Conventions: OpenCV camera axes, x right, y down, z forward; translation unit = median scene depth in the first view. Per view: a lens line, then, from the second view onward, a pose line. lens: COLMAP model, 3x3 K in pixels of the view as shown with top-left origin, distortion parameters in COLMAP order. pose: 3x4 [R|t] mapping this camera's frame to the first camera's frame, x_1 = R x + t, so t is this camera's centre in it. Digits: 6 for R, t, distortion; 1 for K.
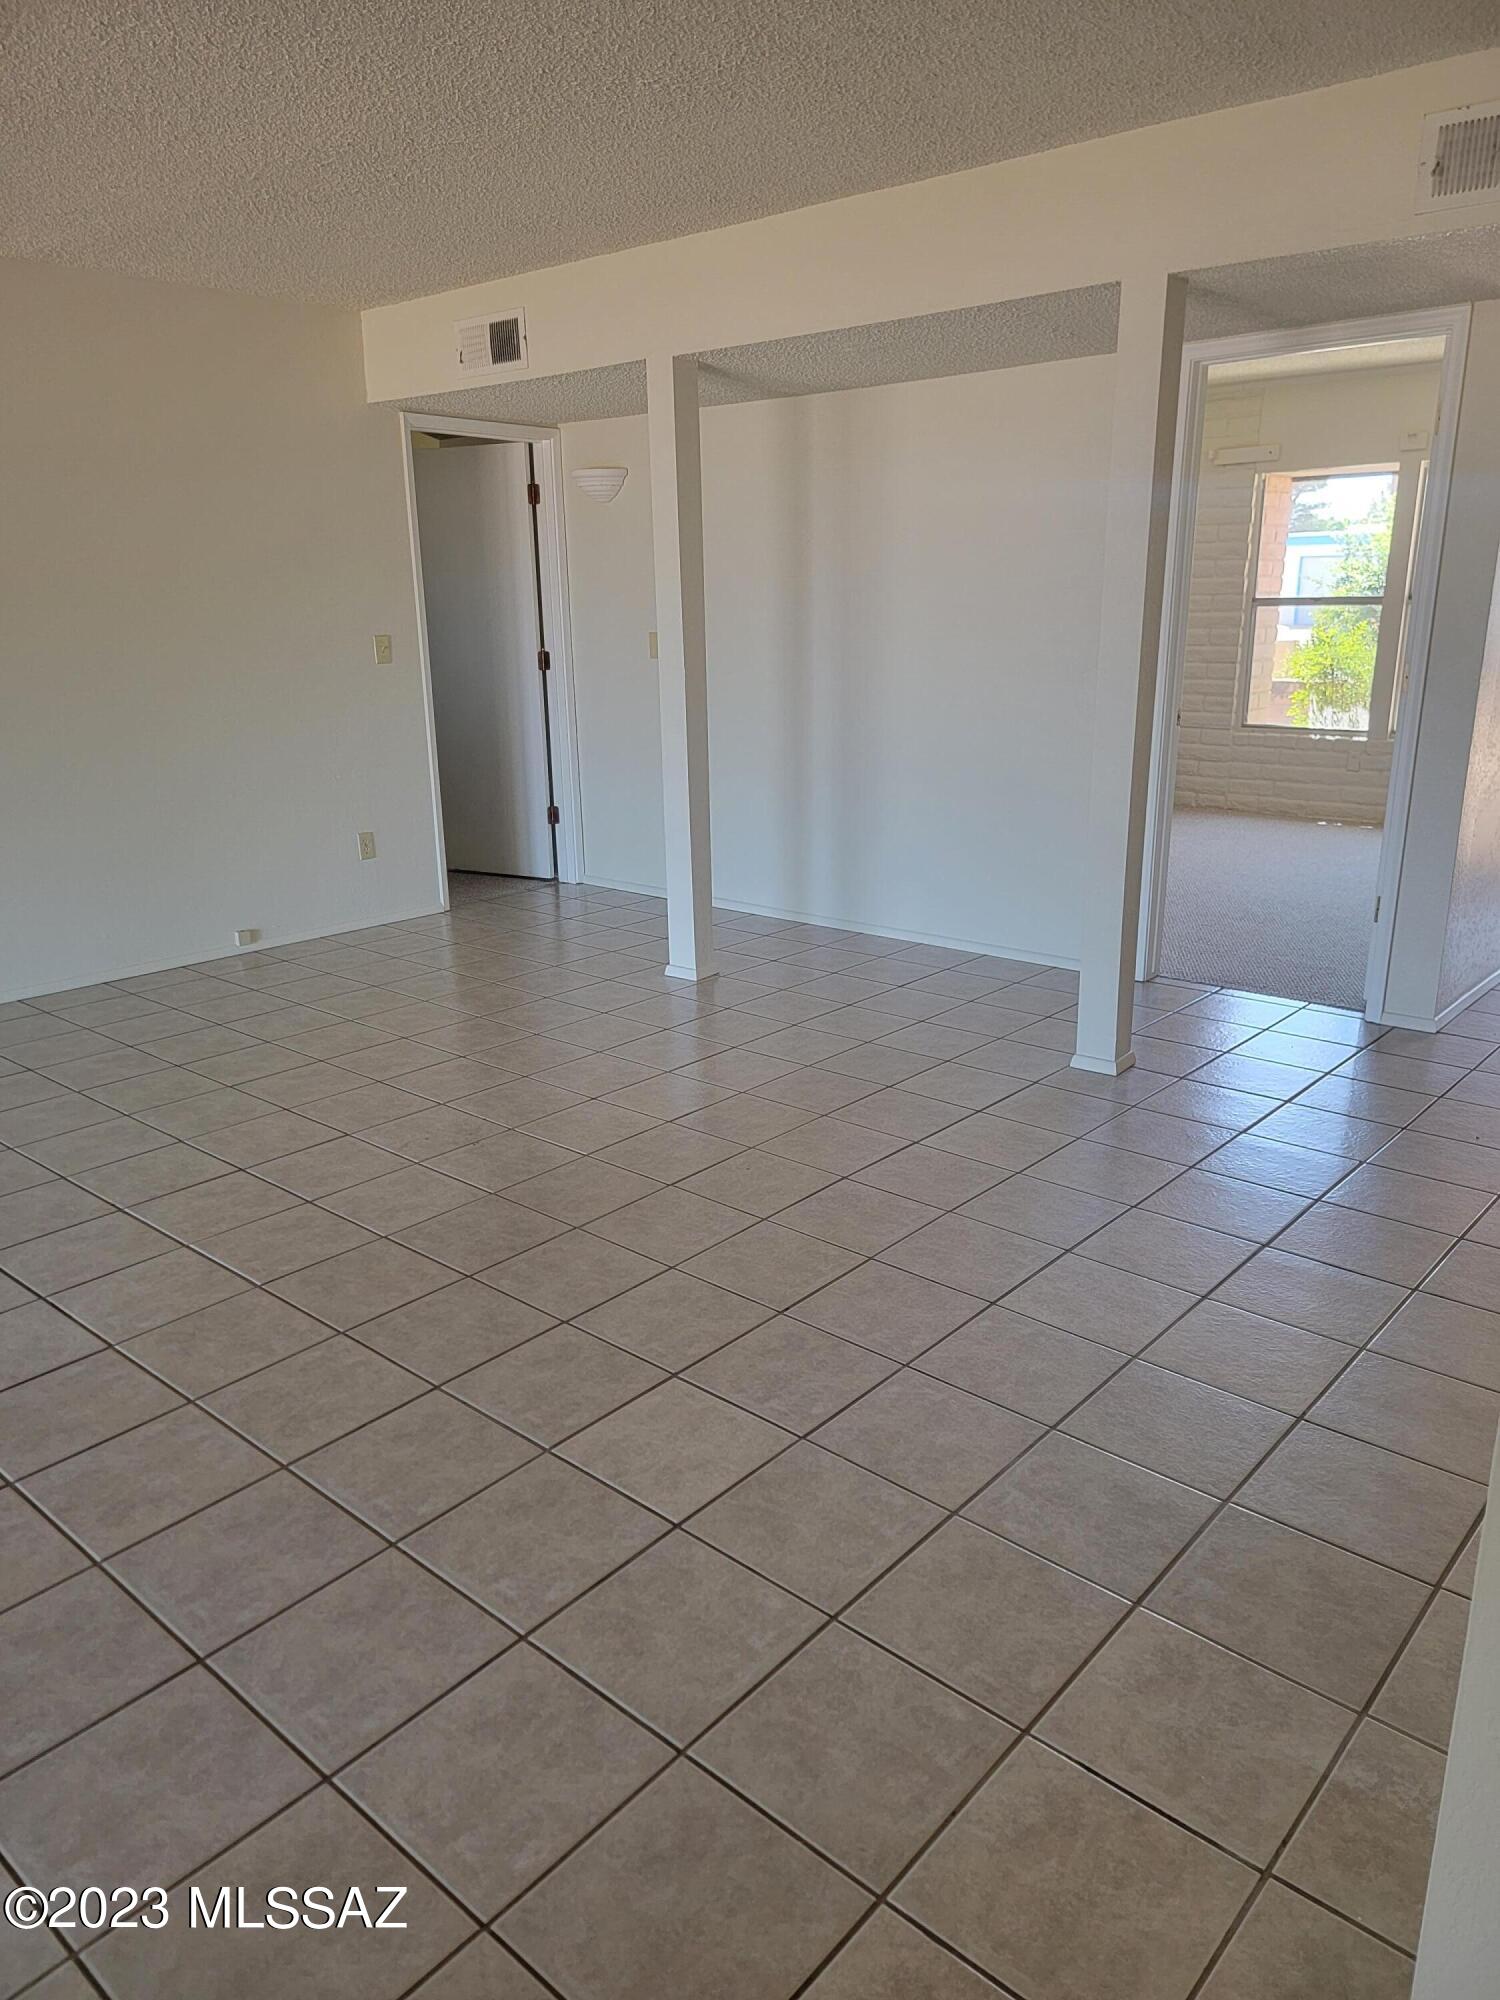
lens RADIAL K [[1423.9, 0, 746.2], [0, 1423.9, 976.3], [0, 0, 1]] dist [0.095521, -0.055981]
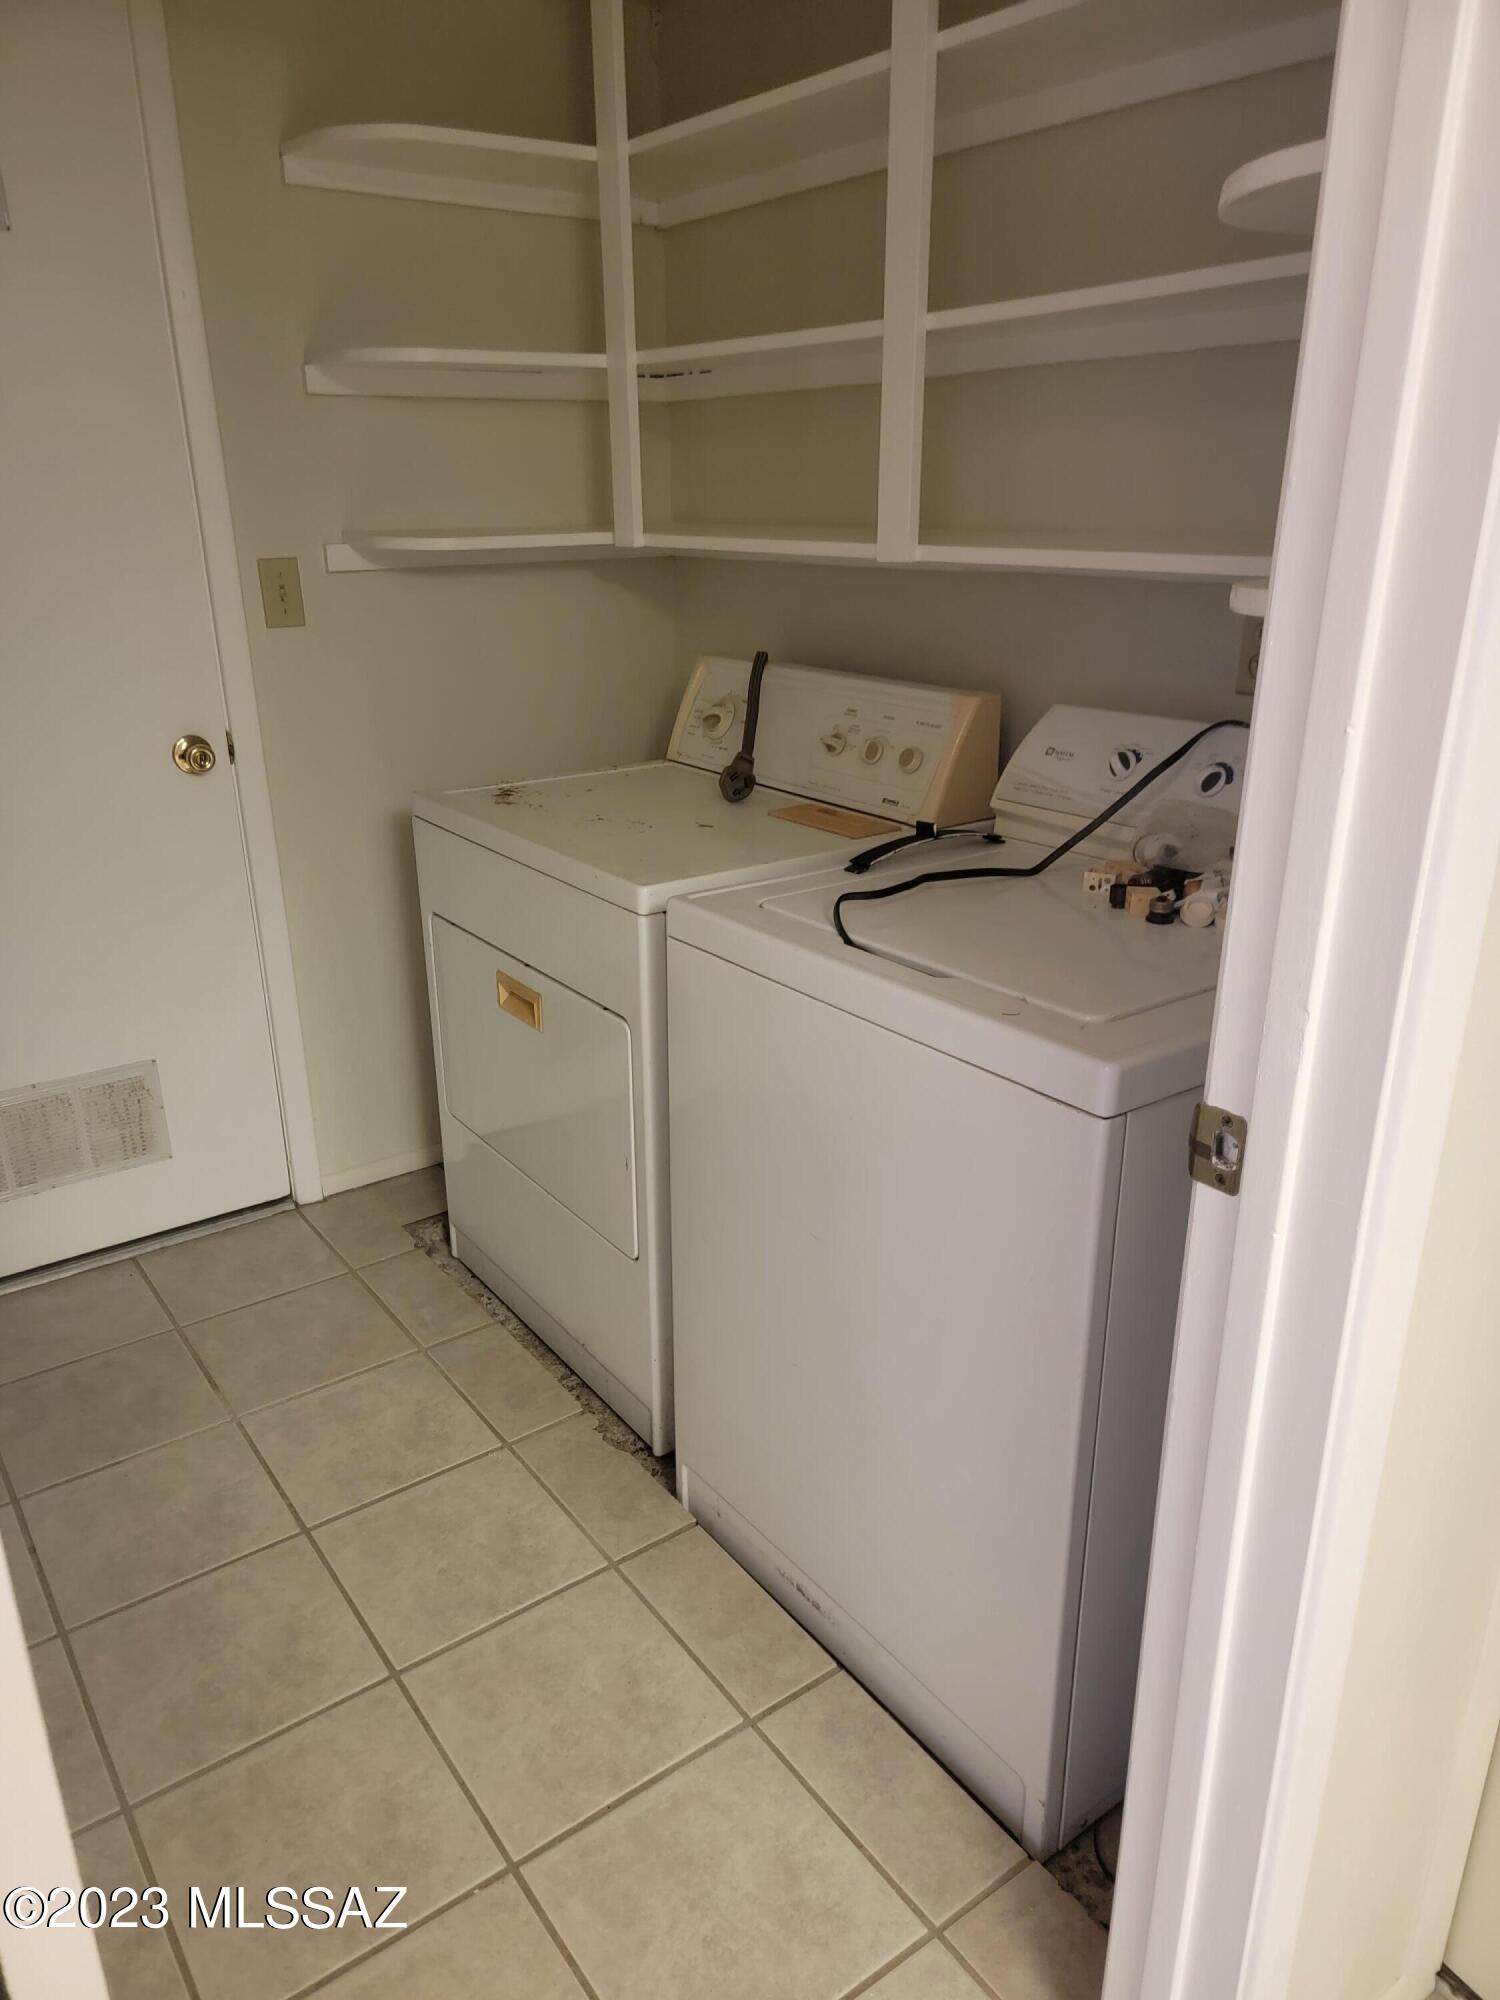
lens RADIAL K [[1423.9, 0, 746.2], [0, 1423.9, 976.3], [0, 0, 1]] dist [0.095521, -0.055981]
pose [[-0.216819, 0.348968, -0.911708, 0.949325], [-0.237311, 0.887068, 0.395973, -0.288670], [0.946928, 0.302212, -0.109519, 1.045334]]
